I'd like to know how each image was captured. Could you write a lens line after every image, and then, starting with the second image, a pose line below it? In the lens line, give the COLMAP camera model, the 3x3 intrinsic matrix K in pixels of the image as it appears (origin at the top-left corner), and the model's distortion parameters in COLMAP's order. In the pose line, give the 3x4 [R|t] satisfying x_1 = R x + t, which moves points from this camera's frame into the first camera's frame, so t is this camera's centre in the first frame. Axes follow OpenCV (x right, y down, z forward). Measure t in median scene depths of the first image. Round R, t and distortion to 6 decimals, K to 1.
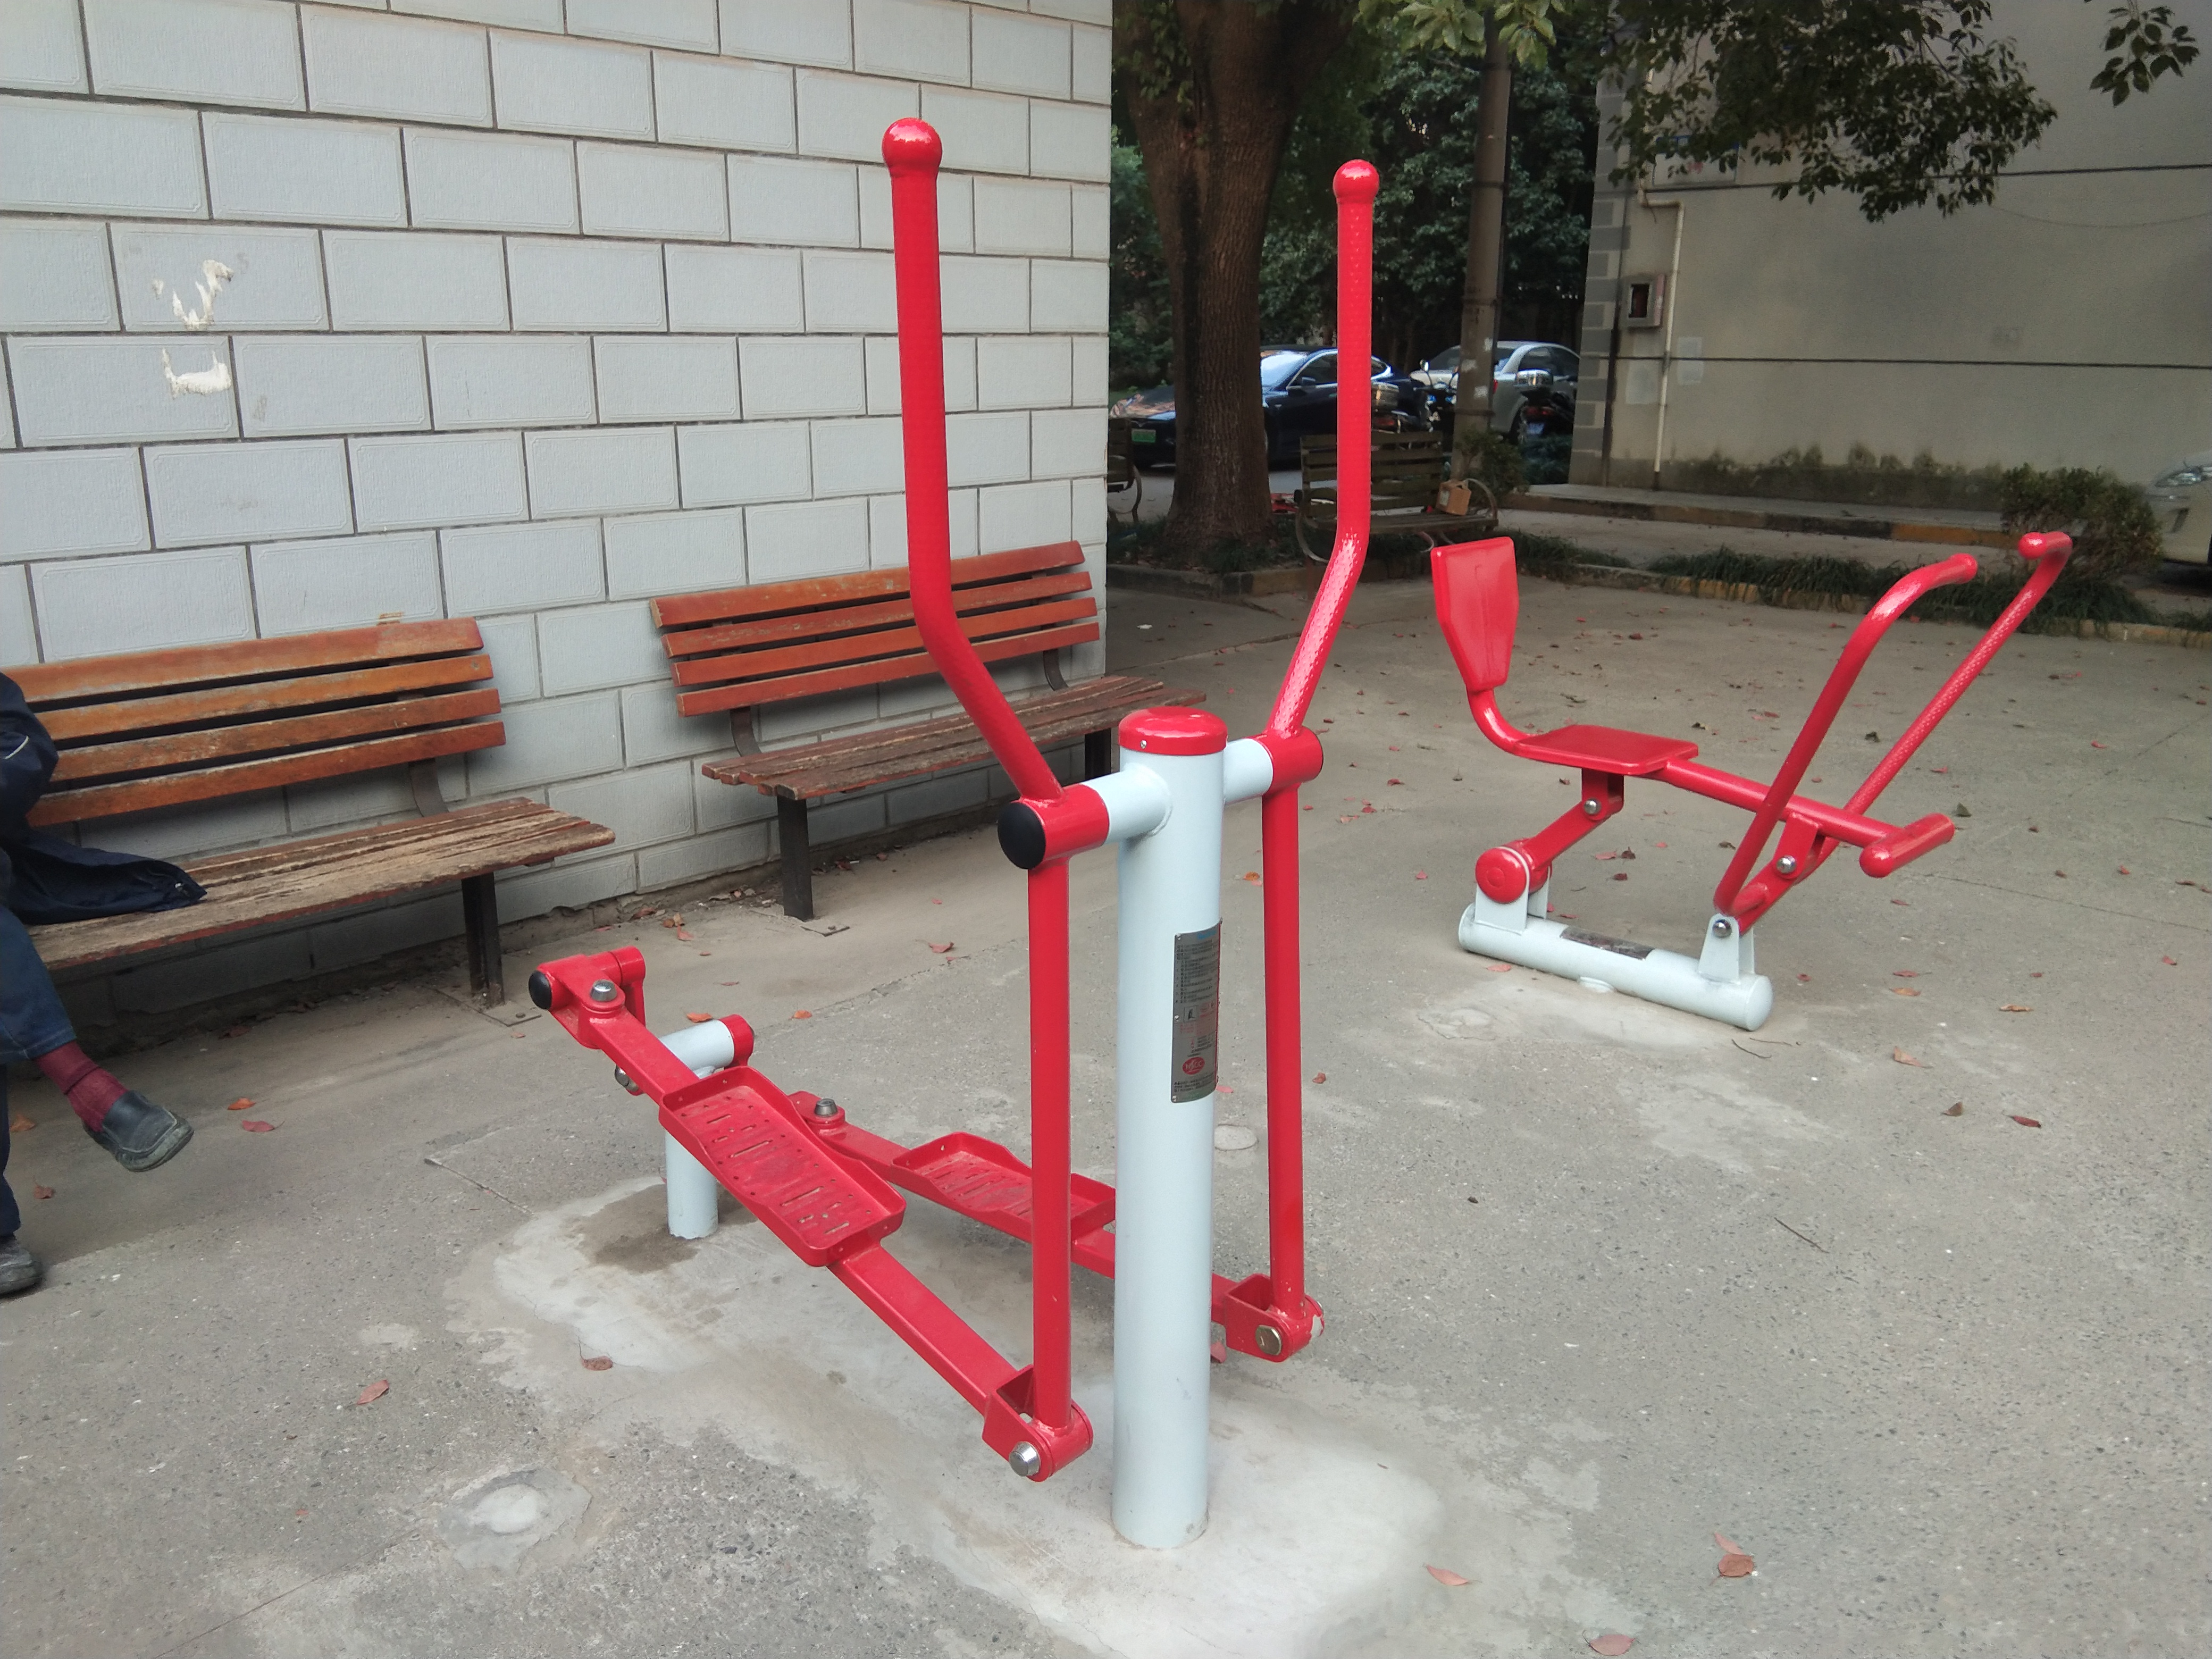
lens RADIAL K [[1775.6, 0, 1097.0], [0, 1775.6, 831.5], [0, 0, 1]] dist [0.098171, -0.129522]
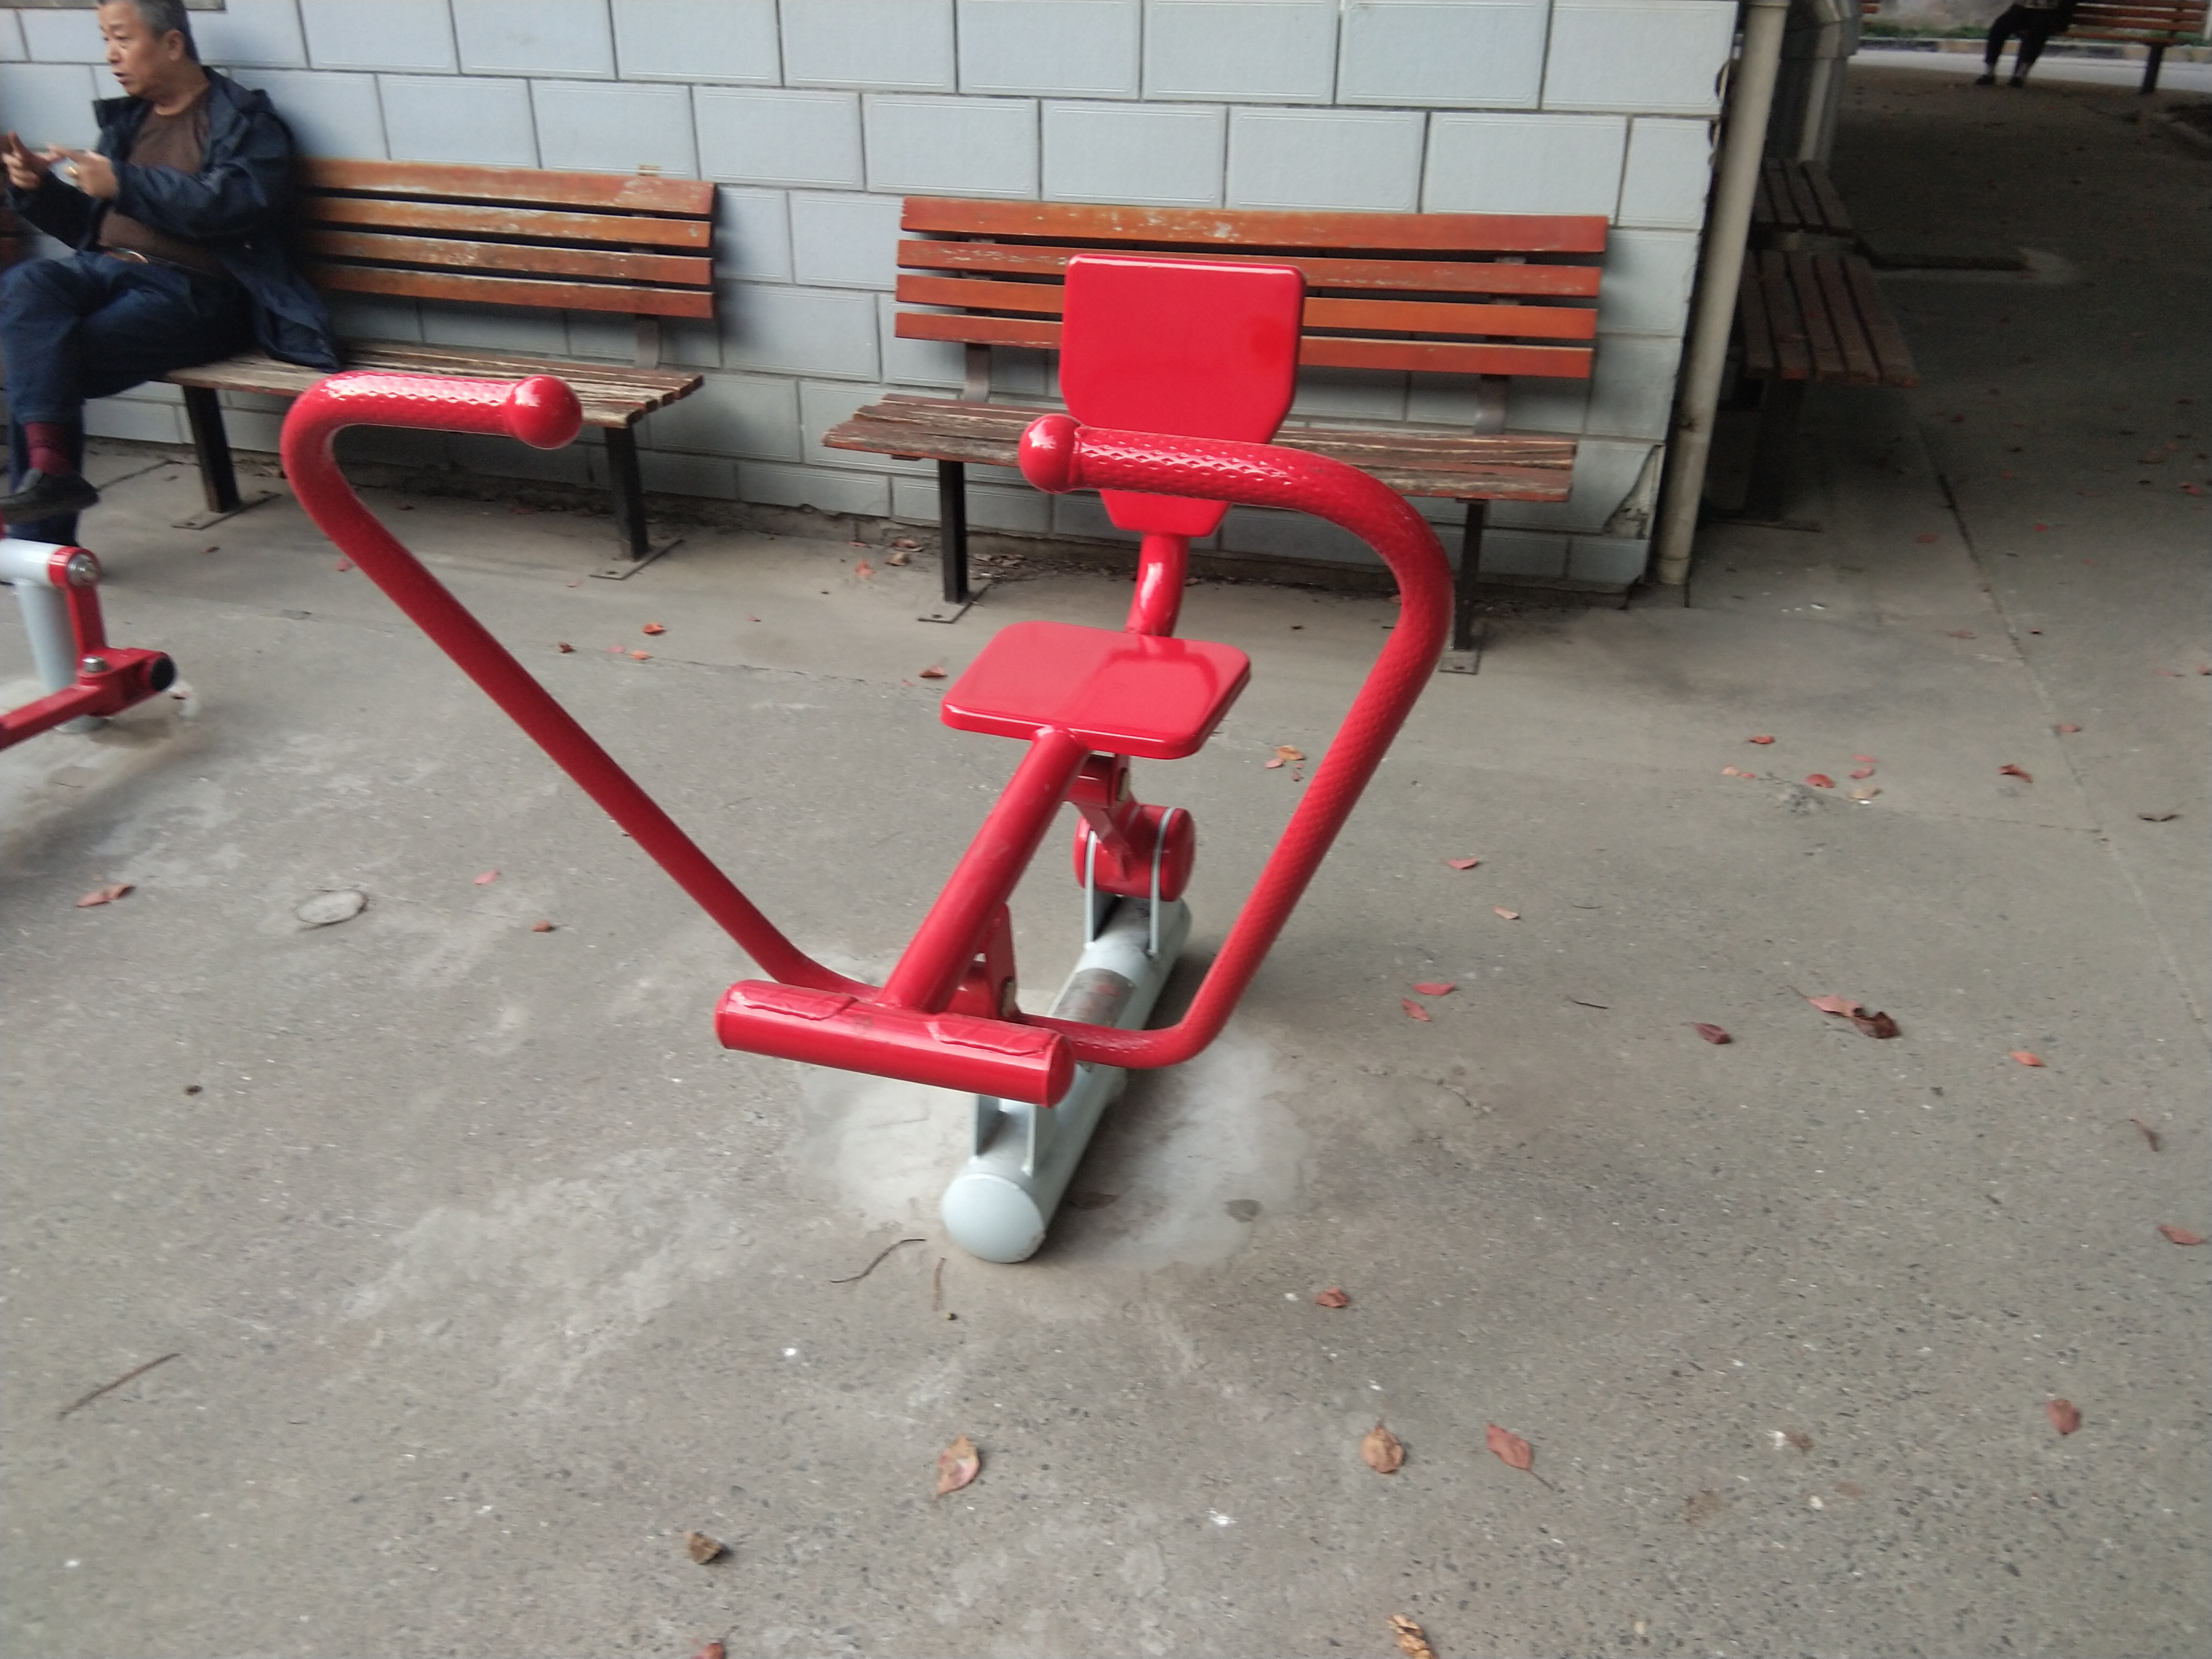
lens RADIAL K [[1775.6, 0, 1101.1], [0, 1775.6, 835.4], [0, 0, 1]] dist [0.098171, -0.129522]
pose [[0.442218, 0.413154, -0.796083, 0.728256], [-0.245556, 0.909443, 0.335582, -0.186100], [0.862639, 0.047083, 0.503624, 0.730519]]
